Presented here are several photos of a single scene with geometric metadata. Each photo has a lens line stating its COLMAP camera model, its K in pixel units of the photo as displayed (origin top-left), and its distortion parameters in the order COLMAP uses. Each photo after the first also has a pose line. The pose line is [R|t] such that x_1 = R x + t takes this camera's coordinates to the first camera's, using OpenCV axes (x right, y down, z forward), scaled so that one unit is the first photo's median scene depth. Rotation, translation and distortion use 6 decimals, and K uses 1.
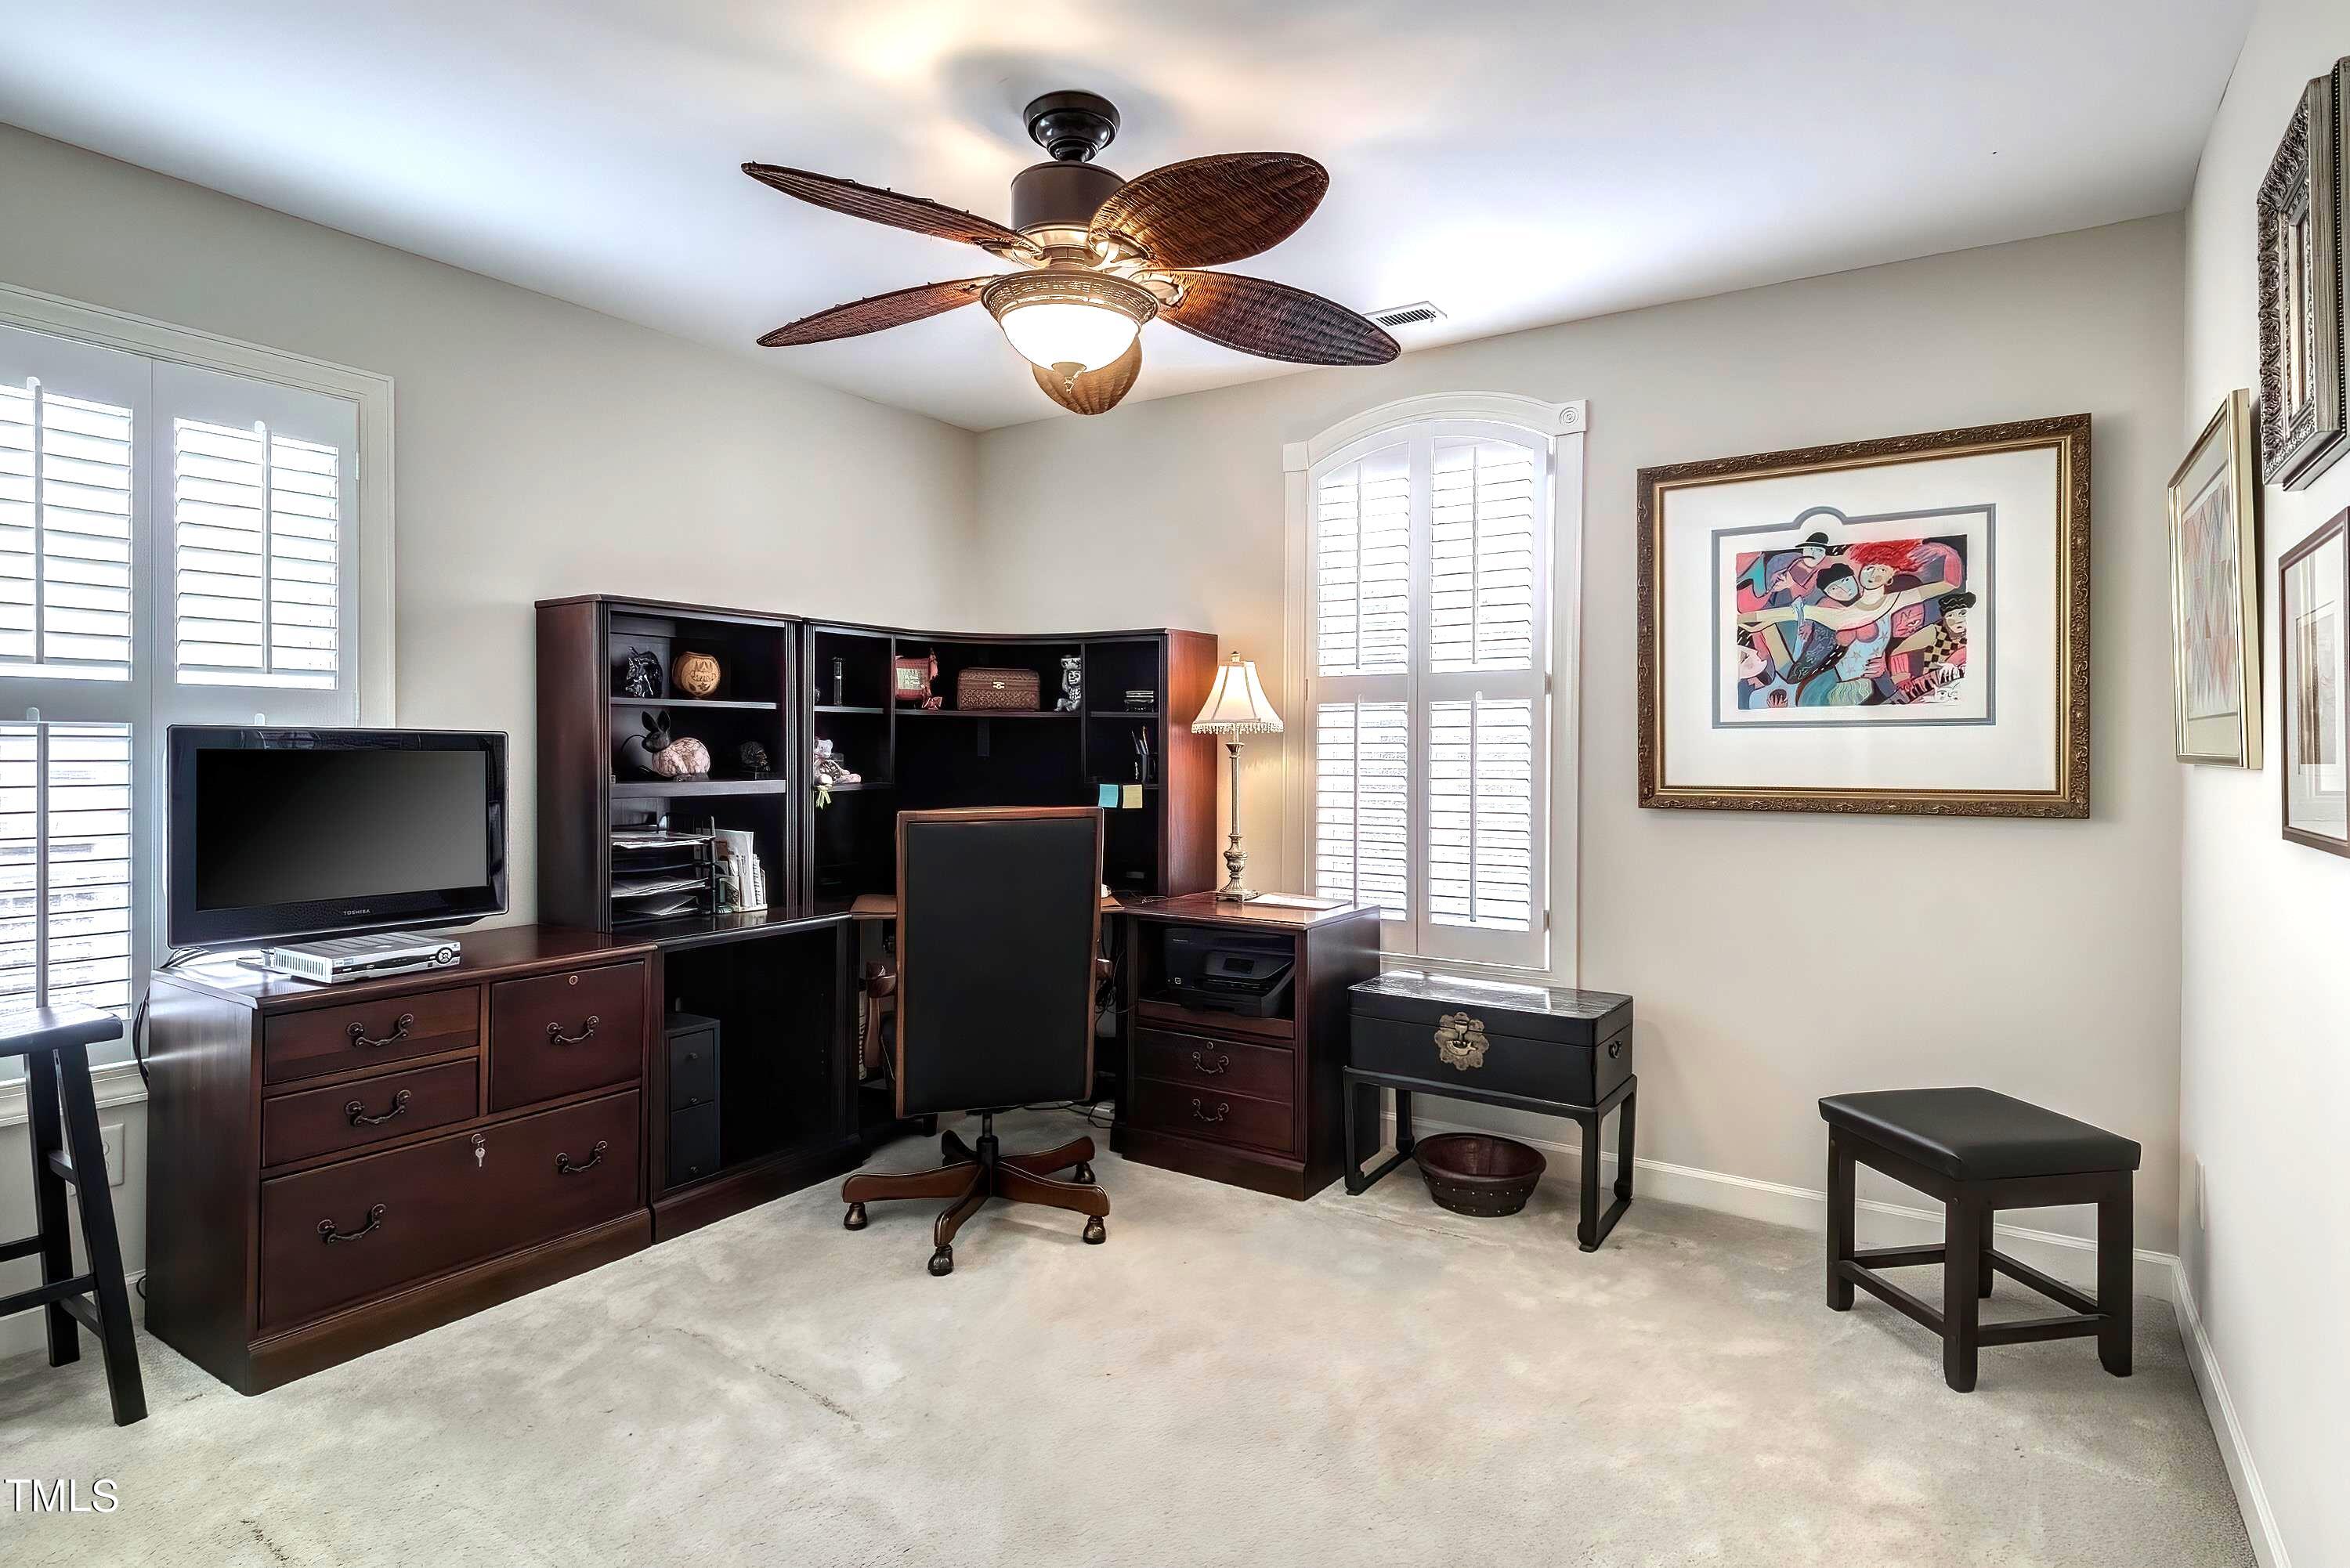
lens RADIAL K [[1216.1, 0, 1187.7], [0, 1216.1, 753.6], [0, 0, 1]] dist [0.005192, 0.000026]
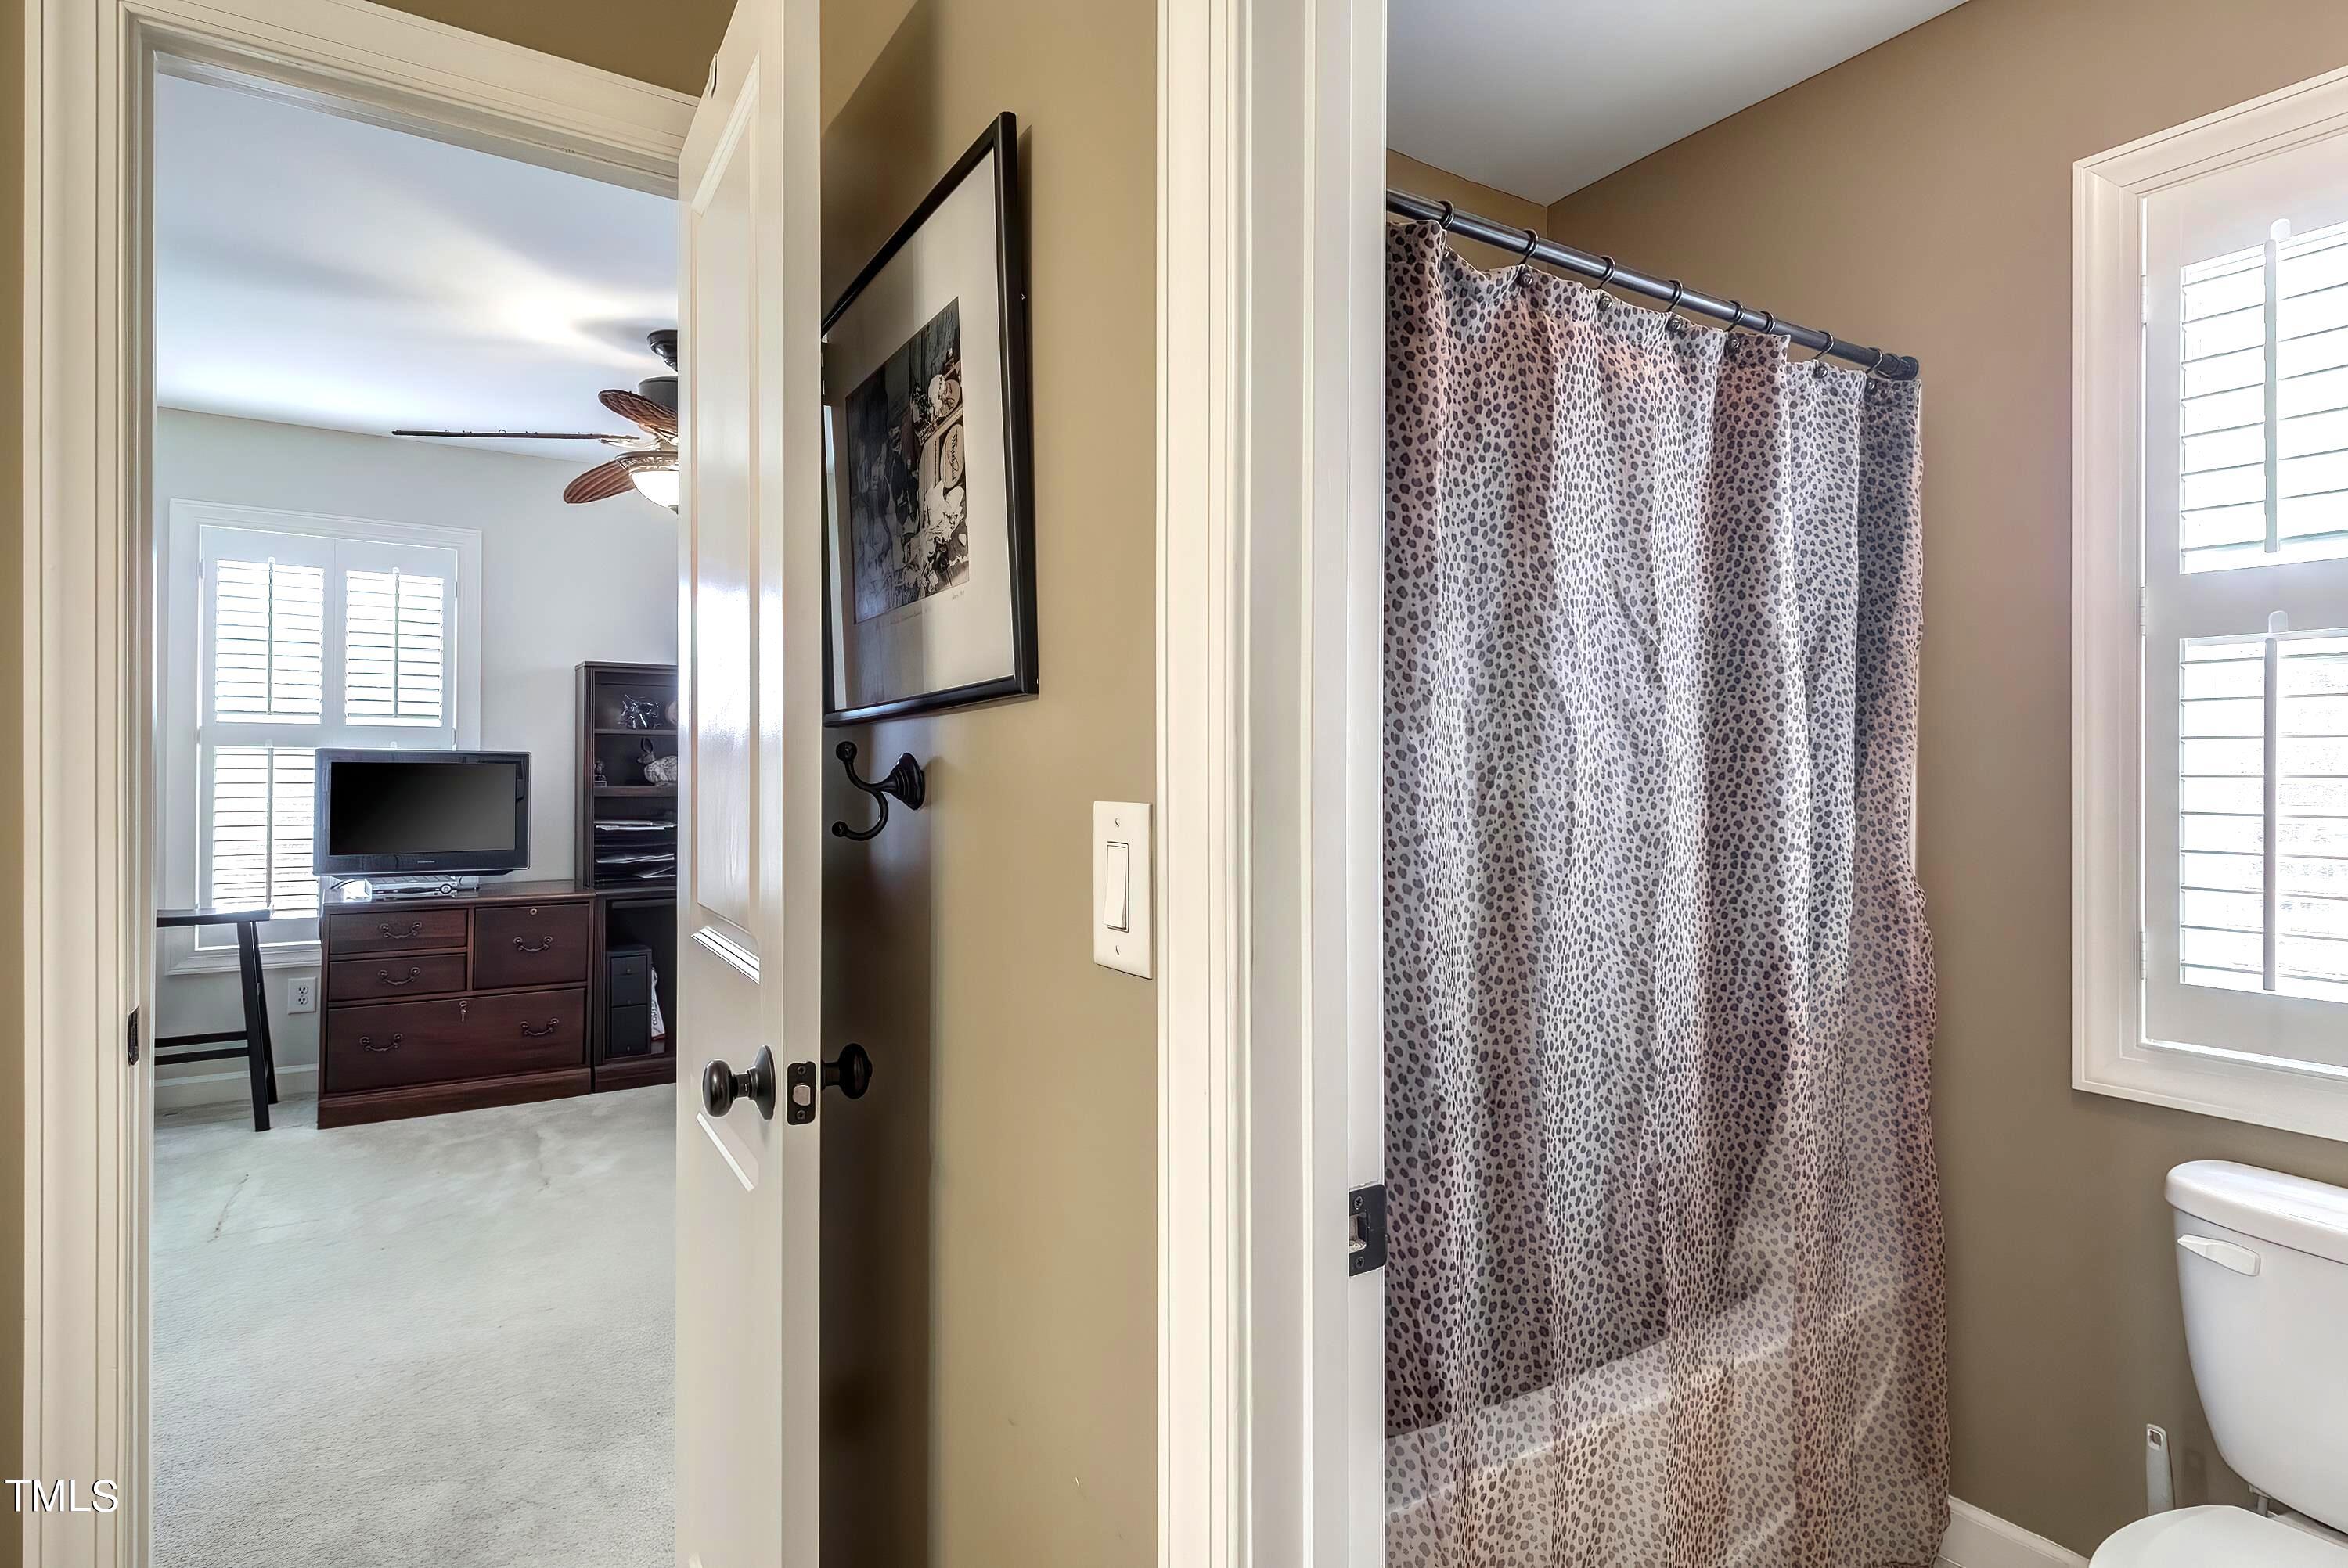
lens RADIAL K [[1215.0, 0, 1165.6], [0, 1215.0, 760.2], [0, 0, 1]] dist [0.005192, 0.000026]
pose [[0.917054, 0.002169, -0.398757, 0.609951], [-0.006790, 0.999925, -0.010177, 0.001632], [0.398705, 0.012040, 0.917000, -0.076119]]
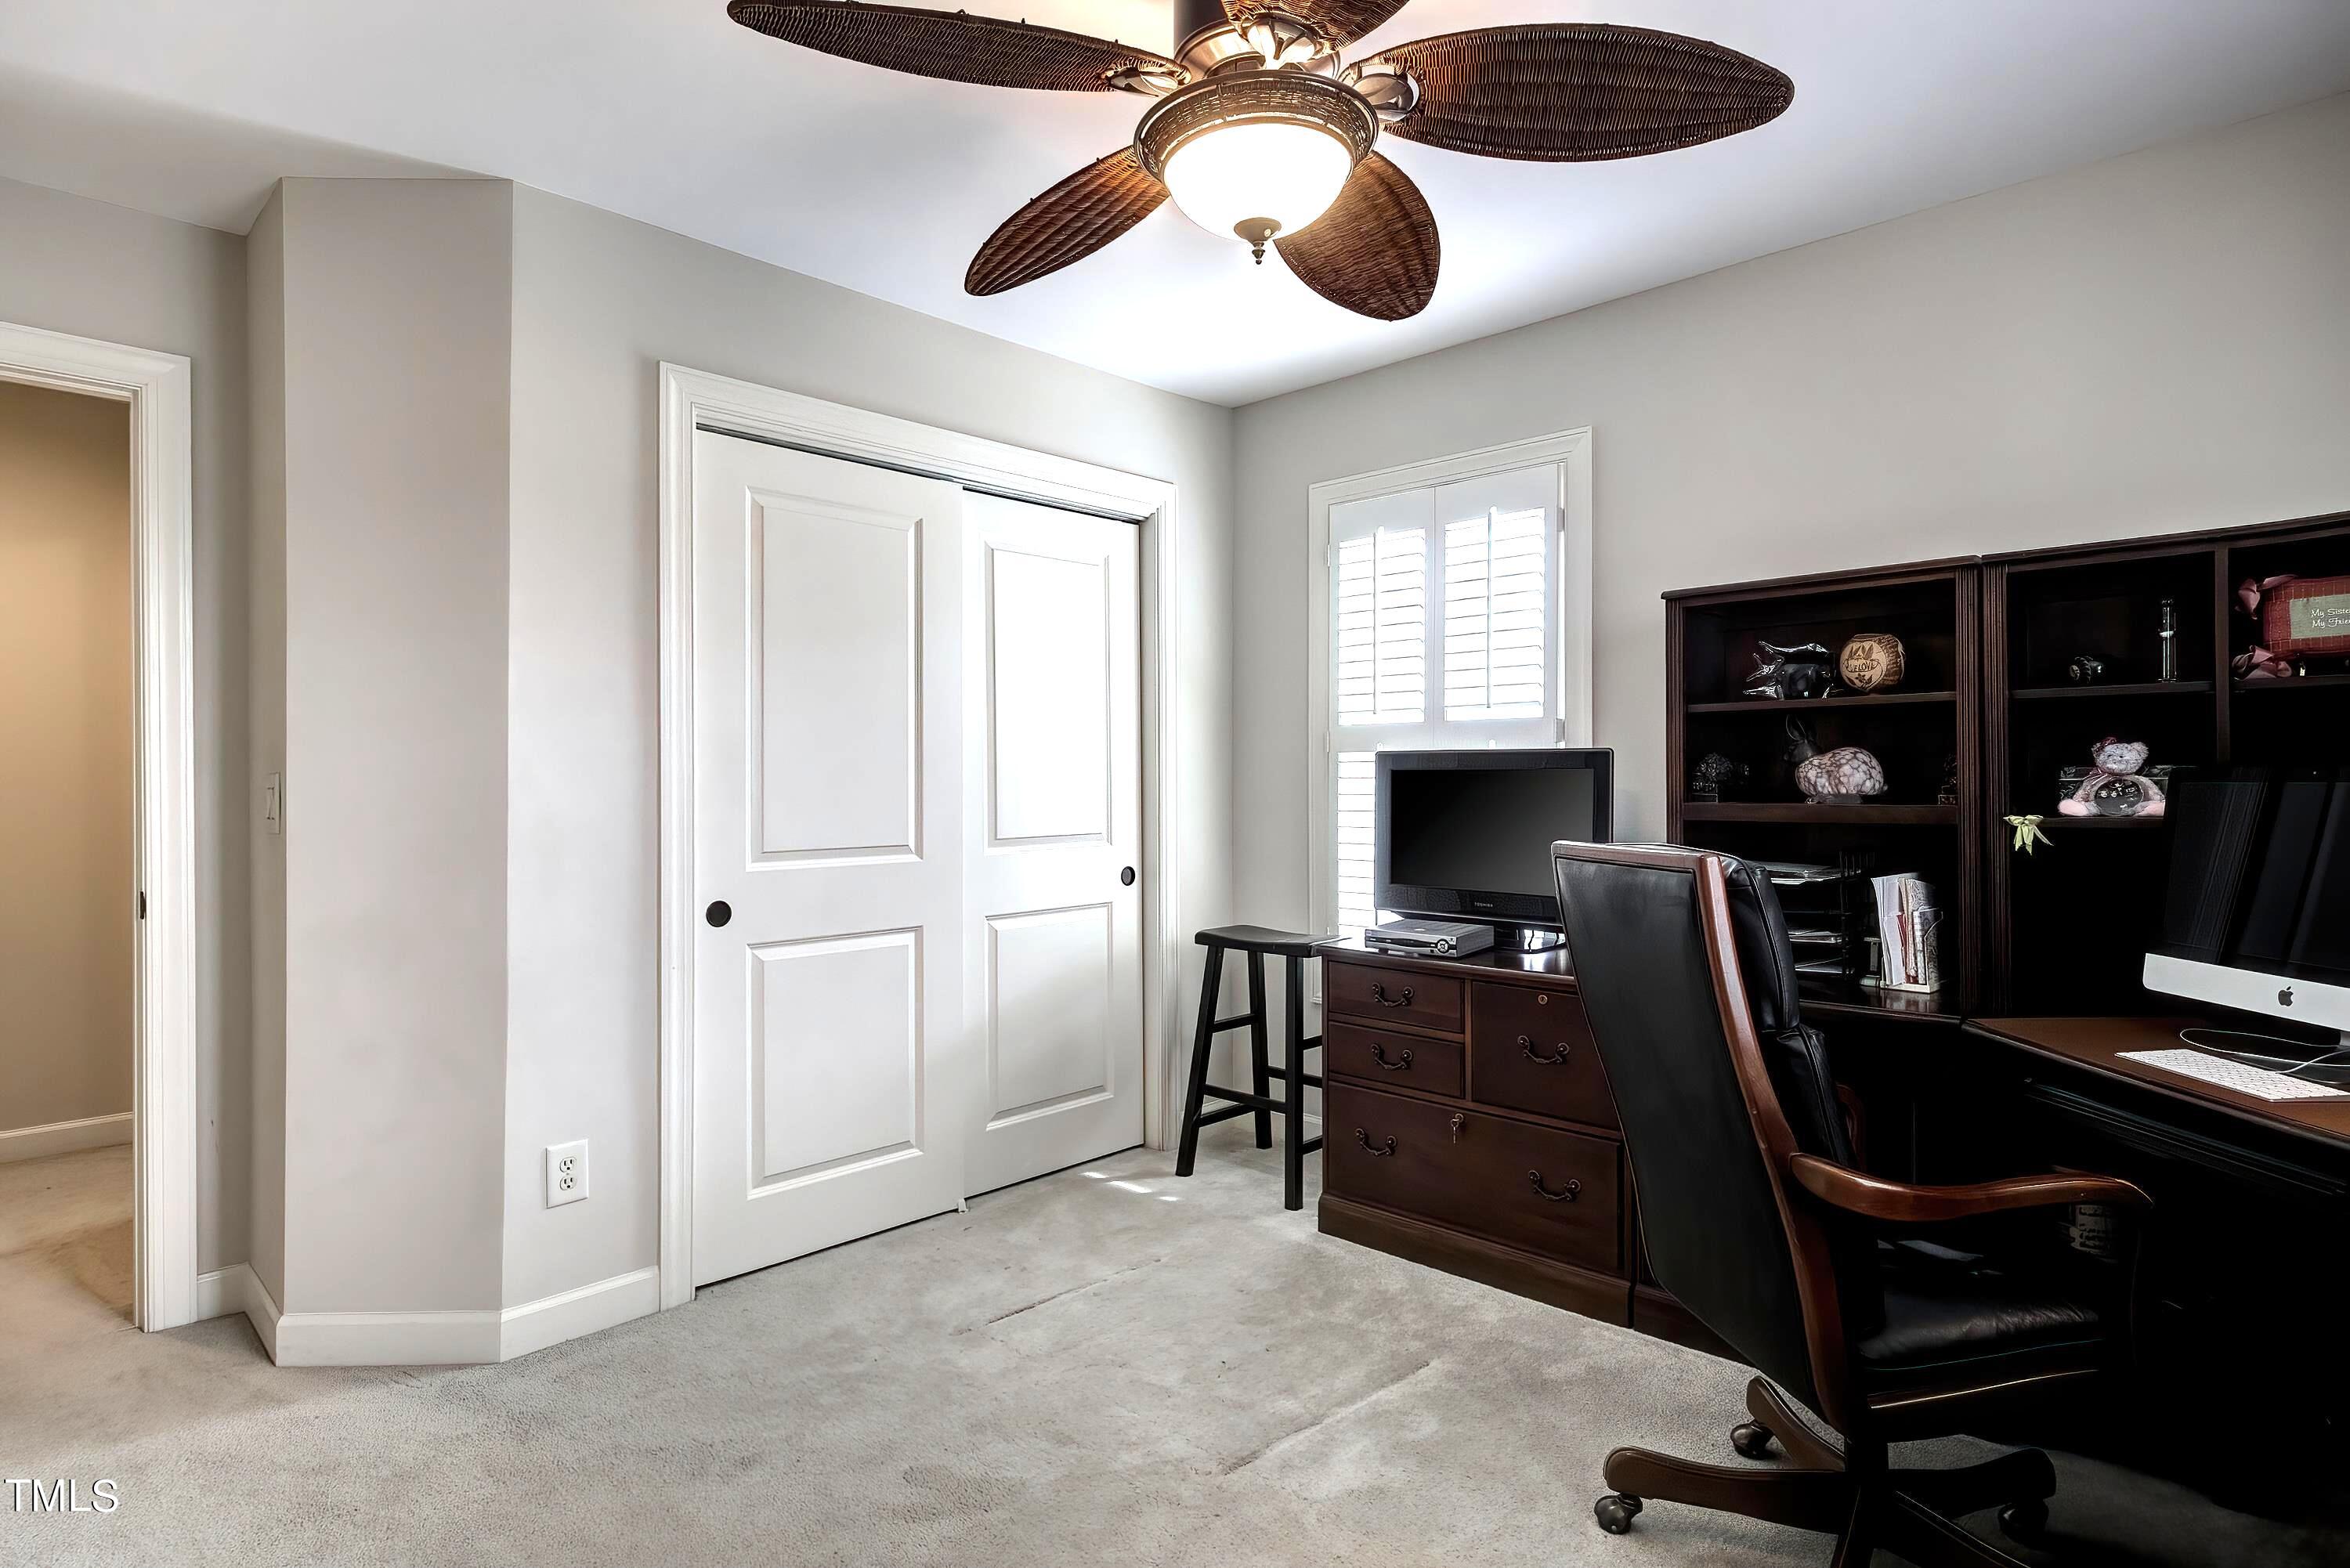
lens RADIAL K [[1216.1, 0, 1169.1], [0, 1216.1, 779.3], [0, 0, 1]] dist [0.005192, 0.000026]
pose [[-0.192324, -0.004186, -0.981322, 0.368161], [-0.000024, 0.999991, -0.004261, 0.009060], [0.981331, -0.000795, -0.192323, 0.636217]]
